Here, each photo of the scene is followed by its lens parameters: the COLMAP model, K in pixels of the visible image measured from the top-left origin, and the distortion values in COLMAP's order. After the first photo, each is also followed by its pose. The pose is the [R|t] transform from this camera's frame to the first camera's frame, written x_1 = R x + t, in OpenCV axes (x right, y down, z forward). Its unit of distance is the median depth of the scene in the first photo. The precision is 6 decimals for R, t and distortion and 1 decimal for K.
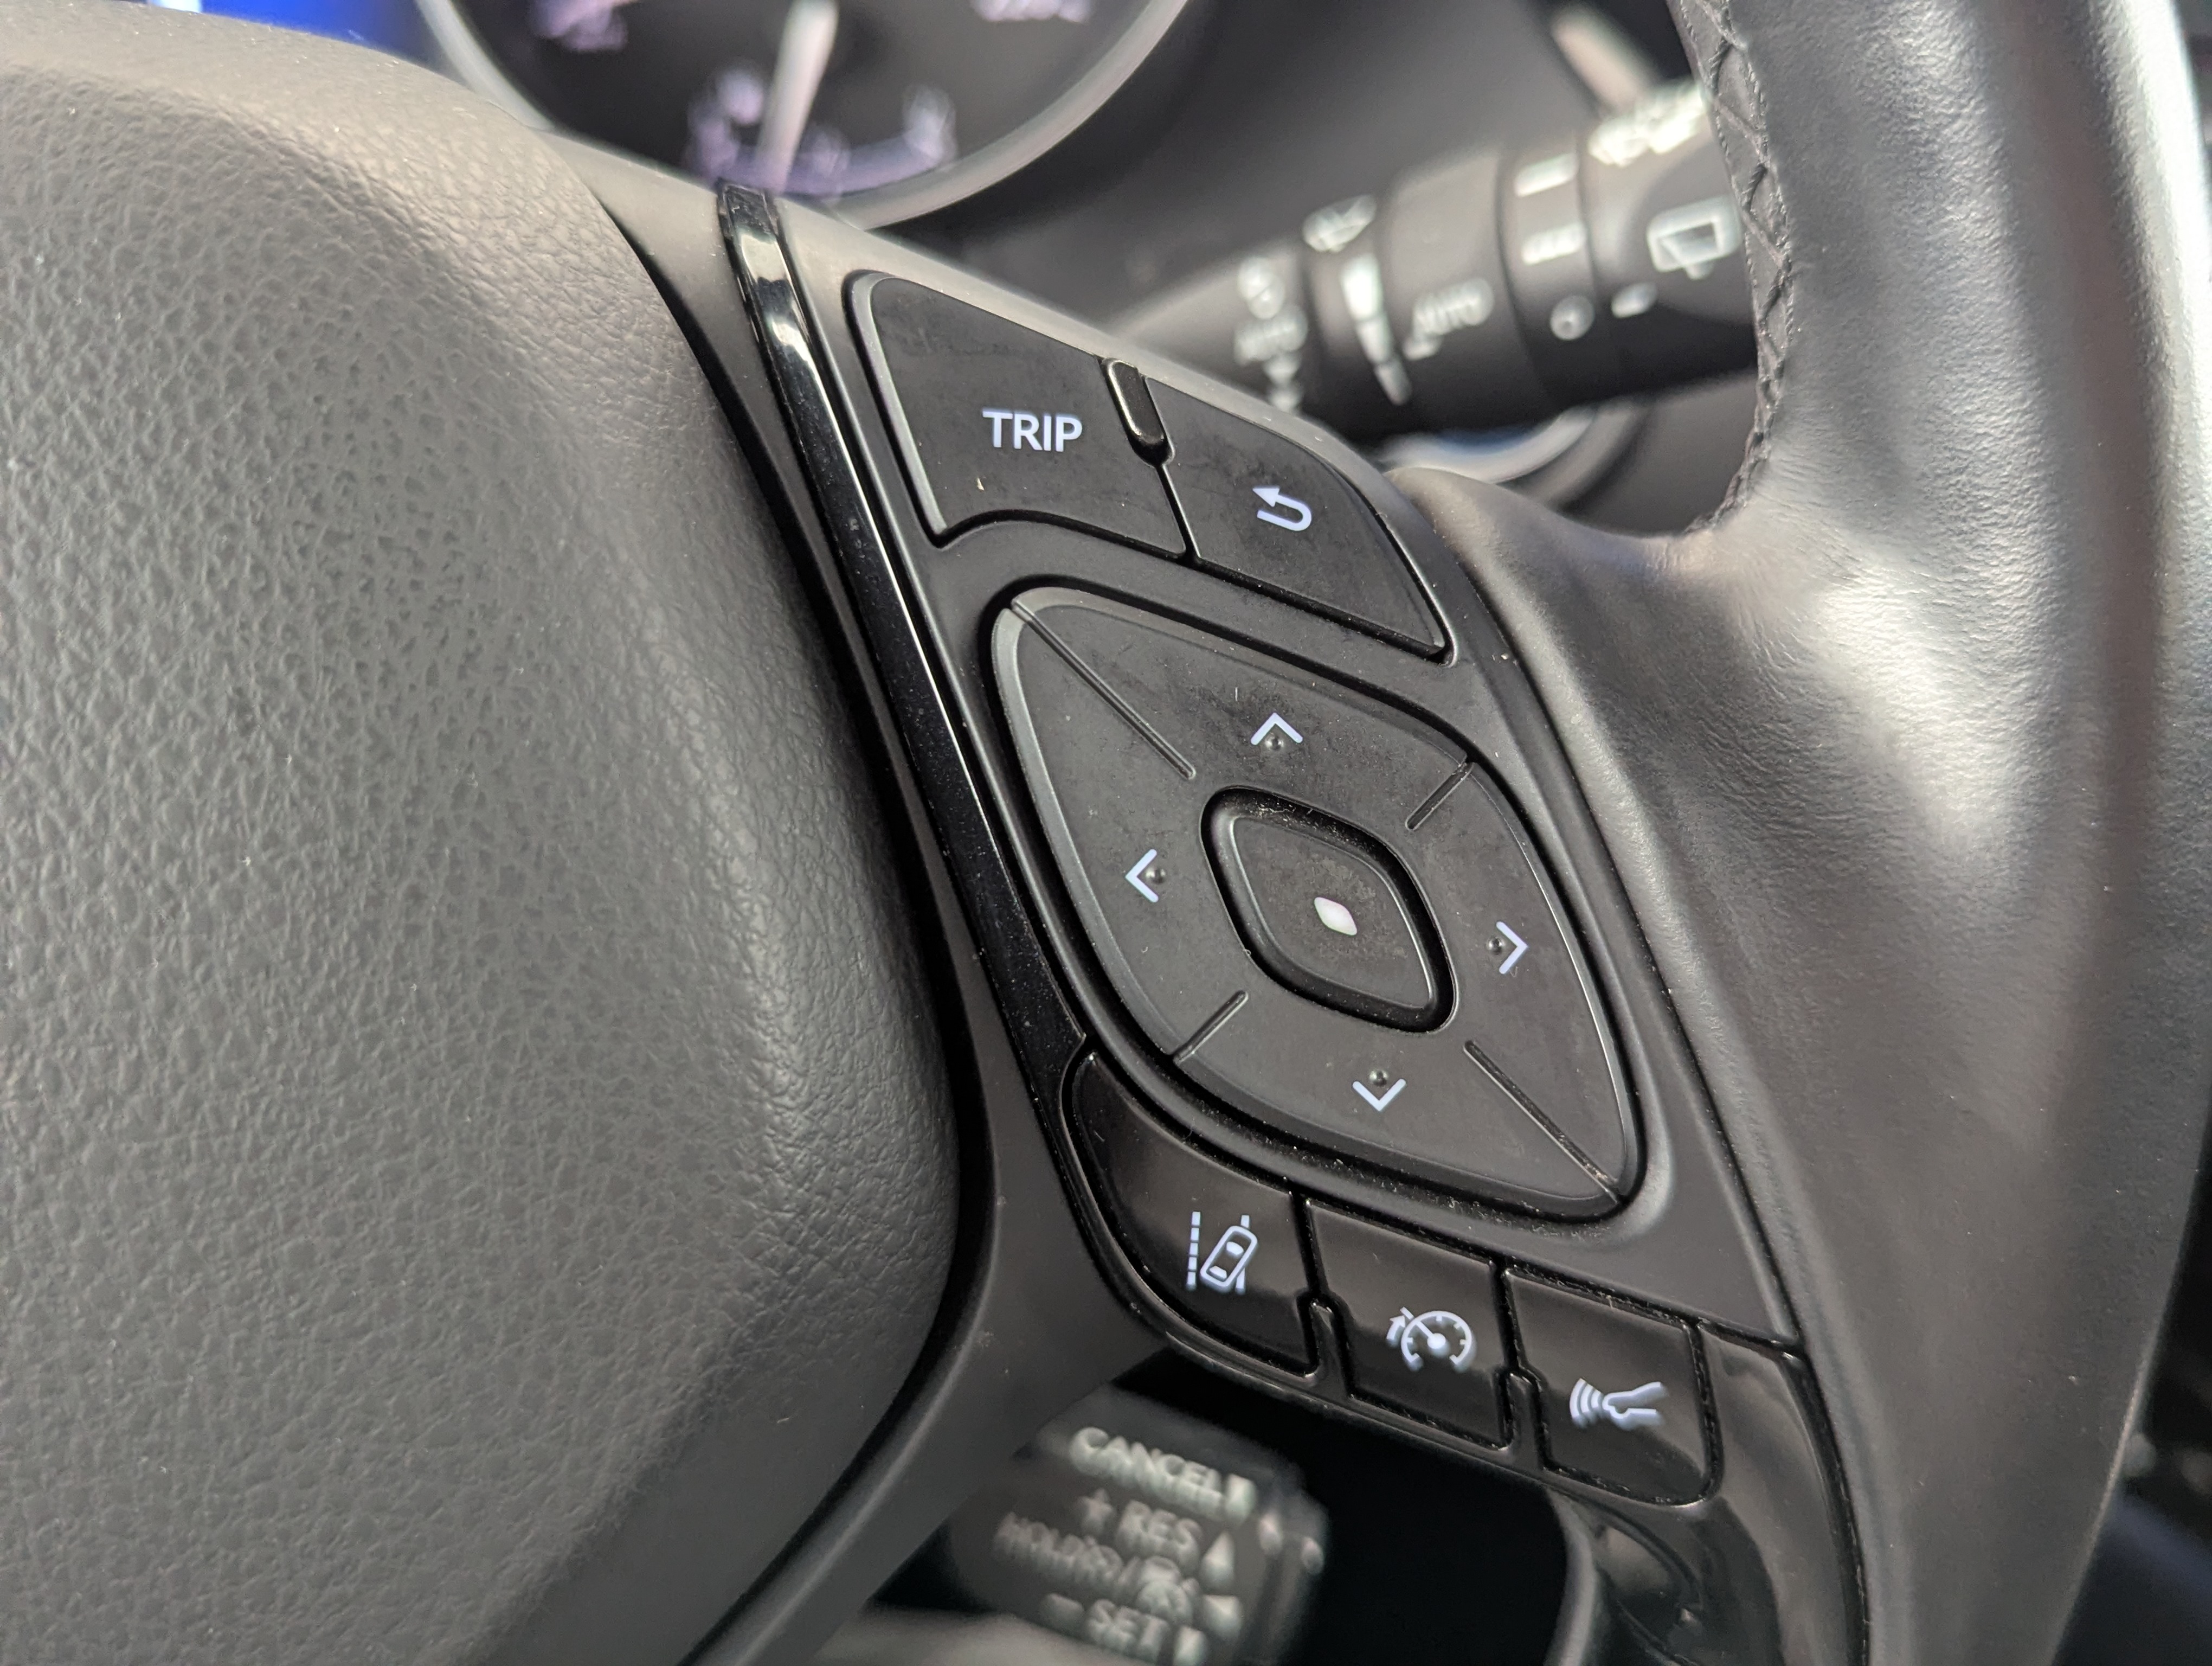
lens RADIAL K [[2082.0, 0, 1106.0], [0, 2082.0, 833.0], [0, 0, 1]] dist [0.005515, 0.004291]
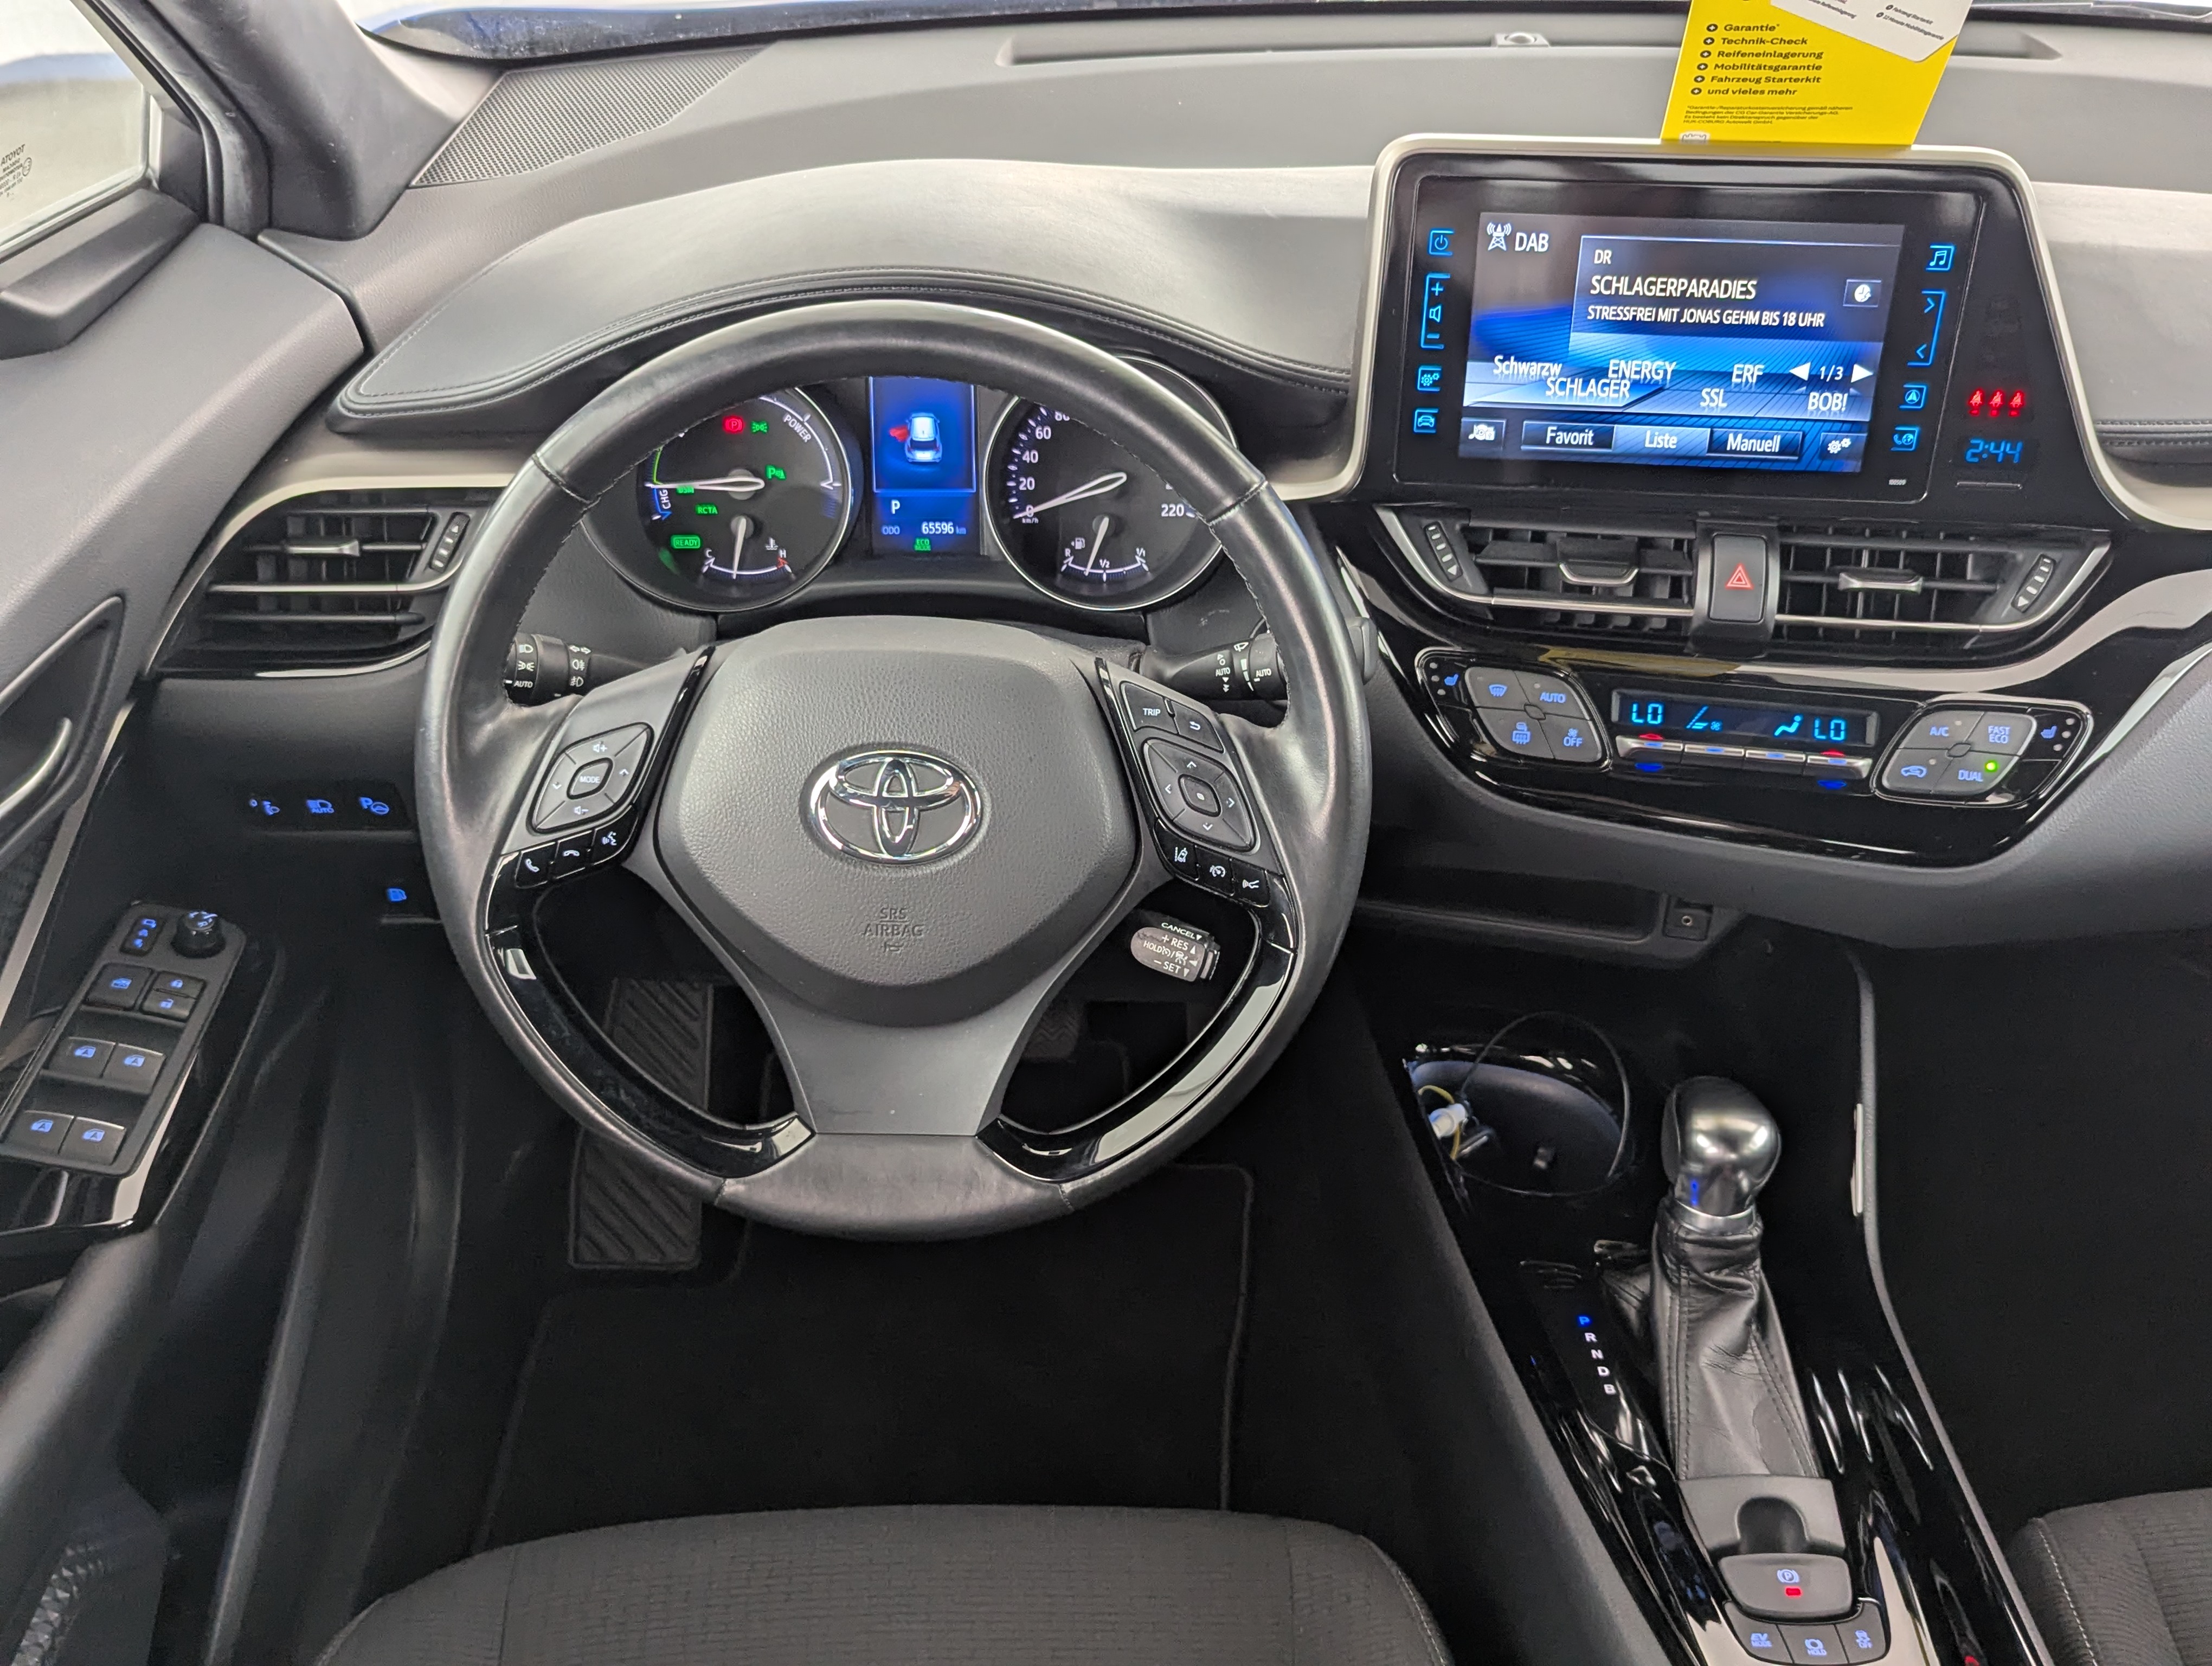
lens RADIAL K [[1897.8, 0, 1106.0], [0, 1897.8, 833.0], [0, 0, 1]] dist [0.106590, -0.188555]
pose [[0.993124, 0.021426, -0.115091, 0.445333], [-0.026469, 0.998747, -0.042475, 0.362737], [0.114037, 0.045229, 0.992446, -4.157365]]
